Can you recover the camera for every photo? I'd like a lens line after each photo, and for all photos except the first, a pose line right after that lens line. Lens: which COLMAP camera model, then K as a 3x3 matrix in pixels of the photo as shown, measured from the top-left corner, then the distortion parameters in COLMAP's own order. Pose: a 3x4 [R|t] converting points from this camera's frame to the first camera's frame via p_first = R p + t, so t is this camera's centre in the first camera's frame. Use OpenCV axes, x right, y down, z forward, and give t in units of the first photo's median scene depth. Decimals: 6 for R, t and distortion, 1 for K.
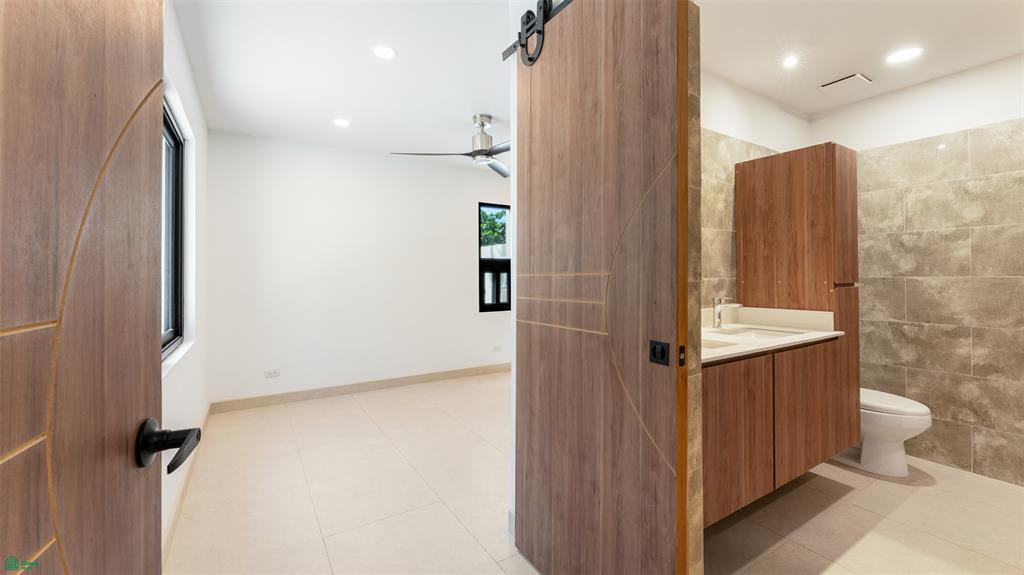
lens RADIAL K [[412.1, 0, 509.2], [0, 412.1, 269.0], [0, 0, 1]] dist [-0.000069, 0.000126]
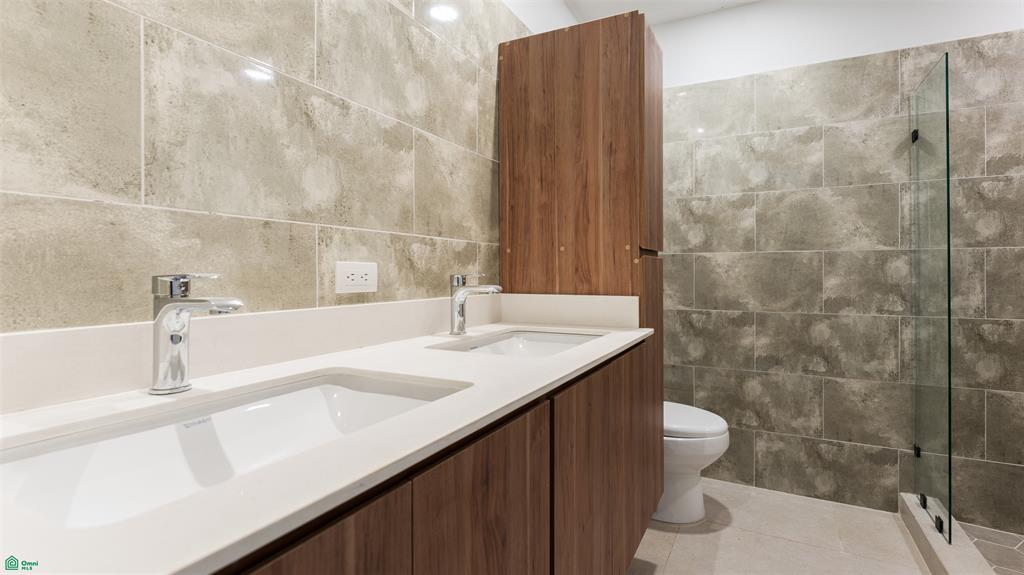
lens RADIAL K [[412.3, 0, 512.0], [0, 412.3, 287.5], [0, 0, 1]] dist [0.000556, 0.000048]
pose [[0.892558, -0.014510, 0.450700, 0.315777], [-0.003519, 0.999228, 0.039139, 0.061339], [-0.450920, -0.036520, 0.891817, 0.490563]]
